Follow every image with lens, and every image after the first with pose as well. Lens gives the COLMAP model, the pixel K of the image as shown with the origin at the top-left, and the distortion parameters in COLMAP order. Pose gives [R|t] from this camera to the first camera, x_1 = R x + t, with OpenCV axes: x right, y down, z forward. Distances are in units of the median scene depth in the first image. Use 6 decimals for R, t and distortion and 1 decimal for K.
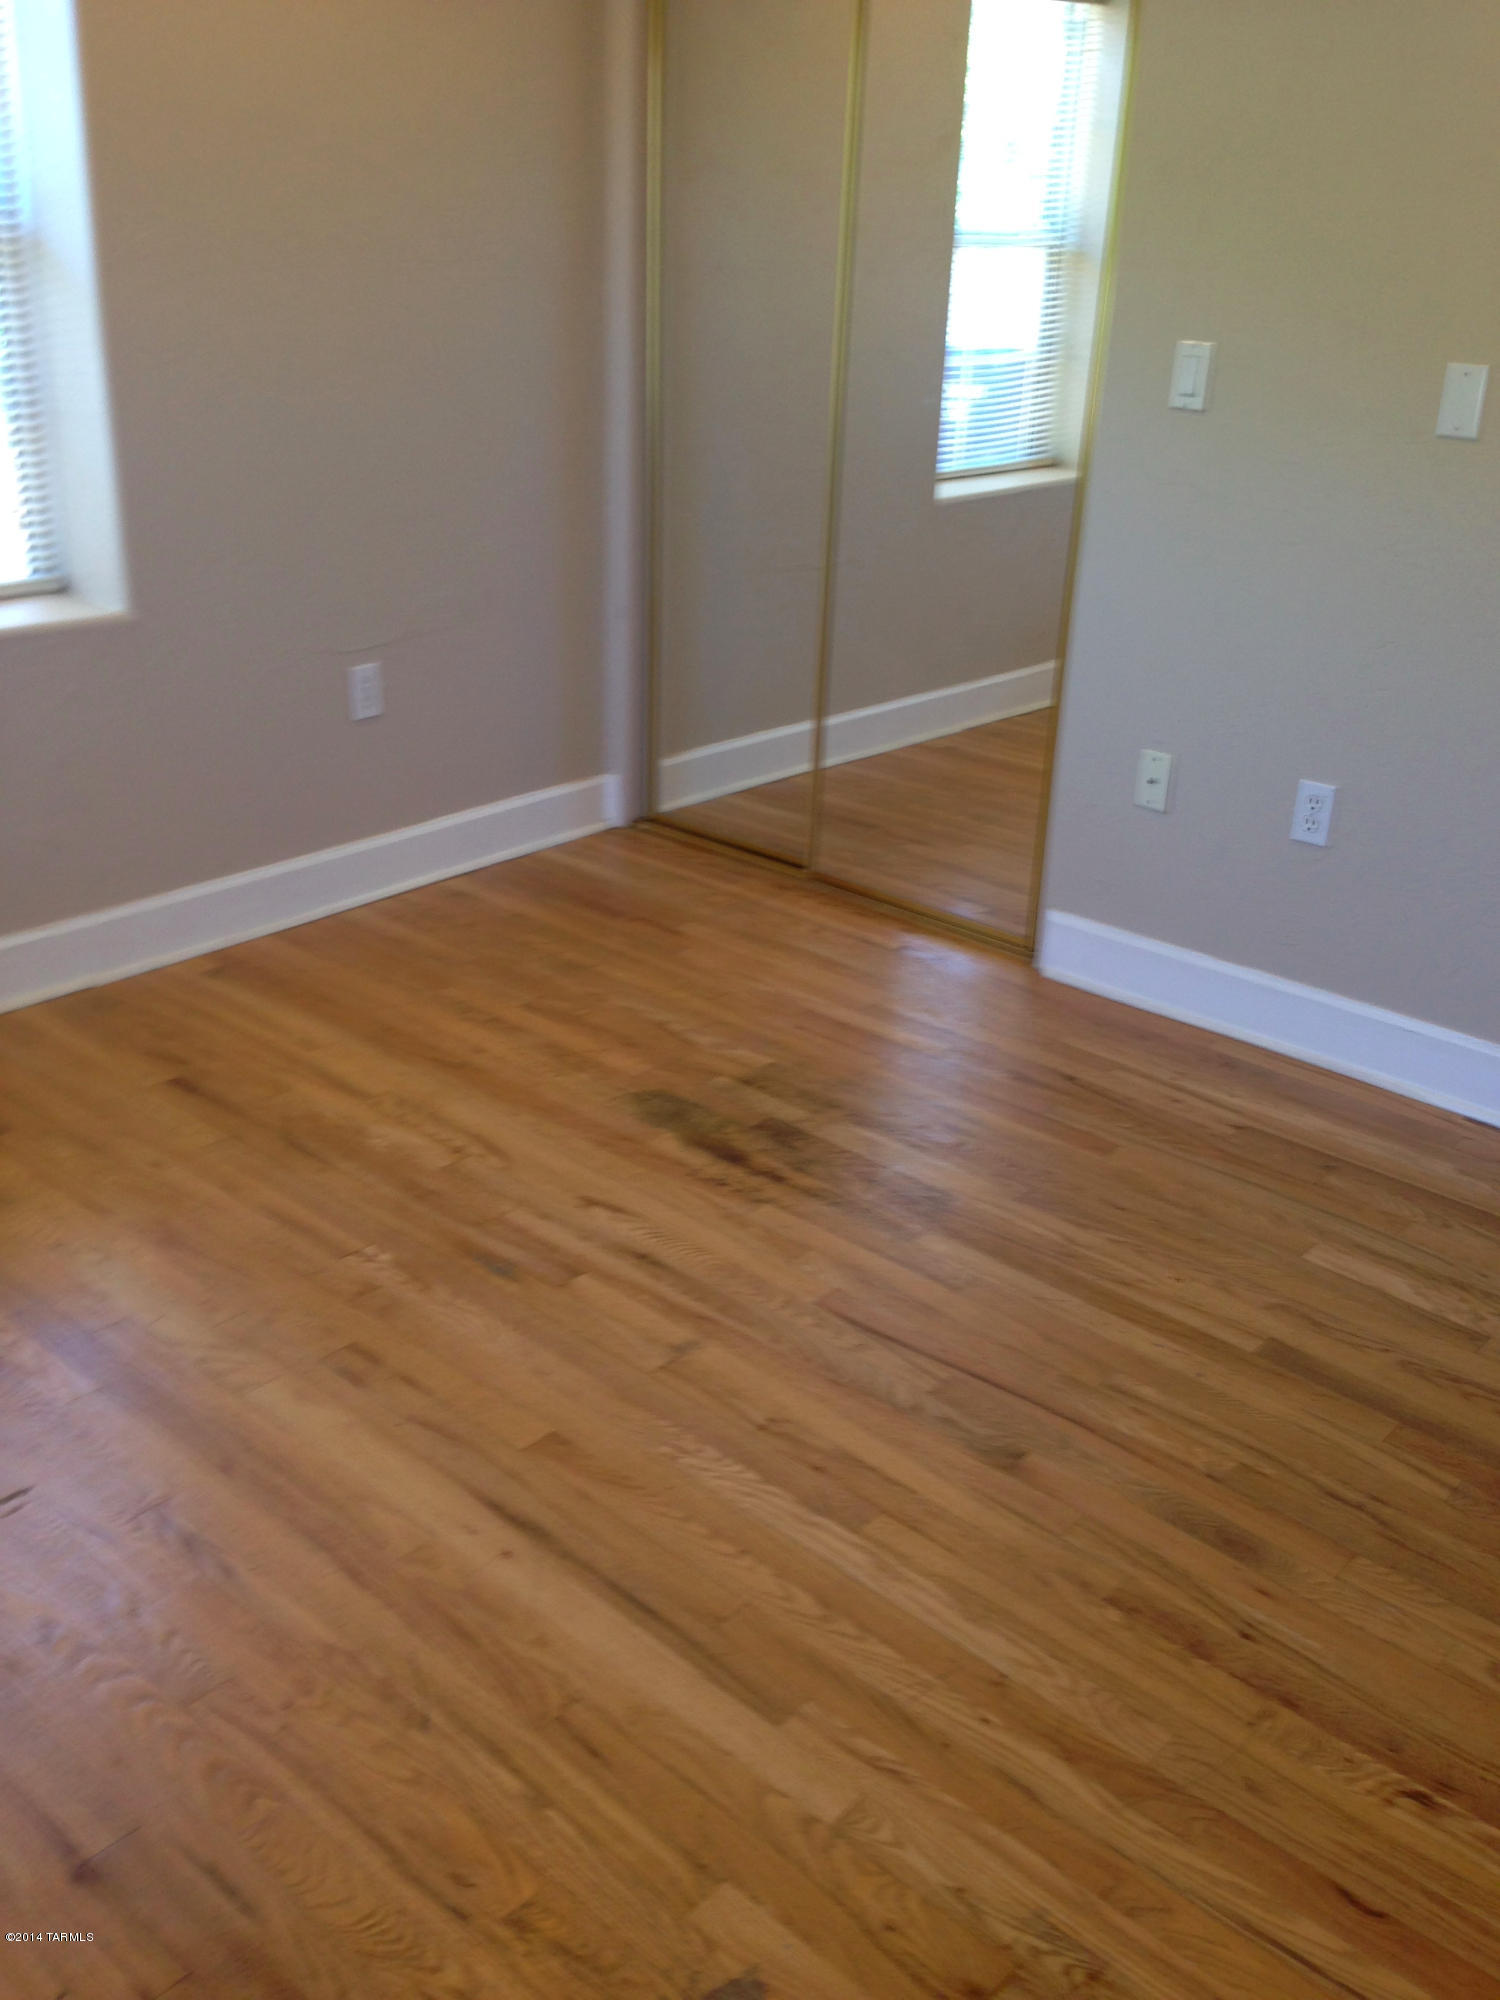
lens RADIAL K [[1825.9, 0, 750.0], [0, 1825.9, 1000.0], [0, 0, 1]] dist [0.158223, -0.275581]
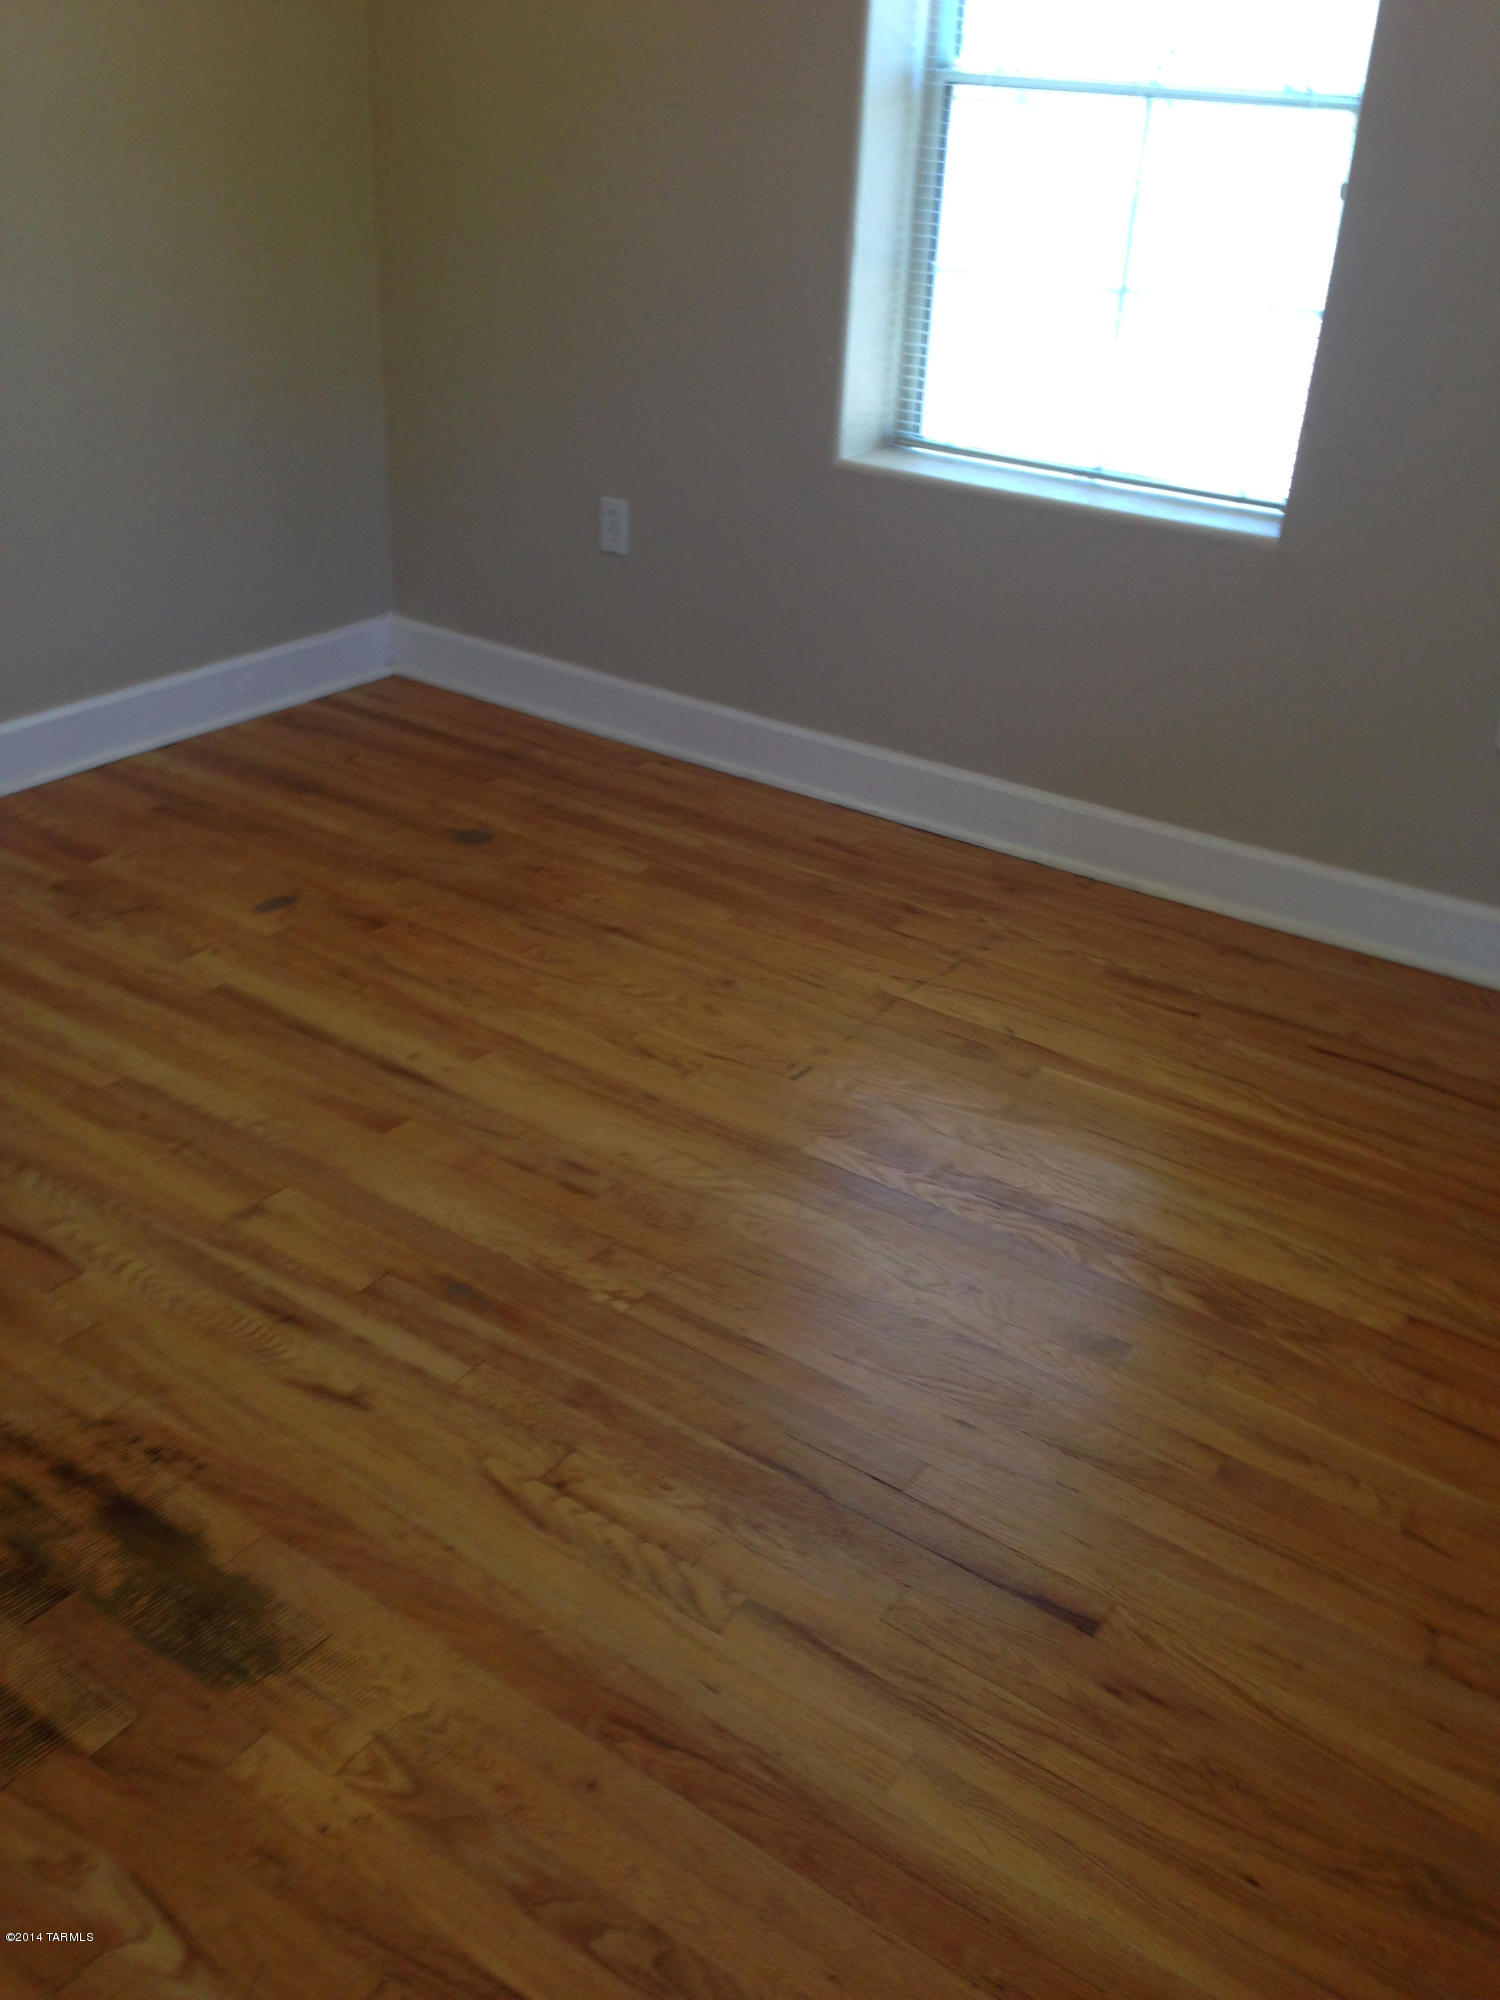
lens RADIAL K [[1825.9, 0, 750.0], [0, 1825.9, 1000.0], [0, 0, 1]] dist [0.158223, -0.275581]
pose [[-0.988792, -0.020592, -0.147876, -0.142802], [-0.127945, 0.627343, 0.768161, -0.629118], [0.076951, 0.778471, -0.622946, 1.471284]]
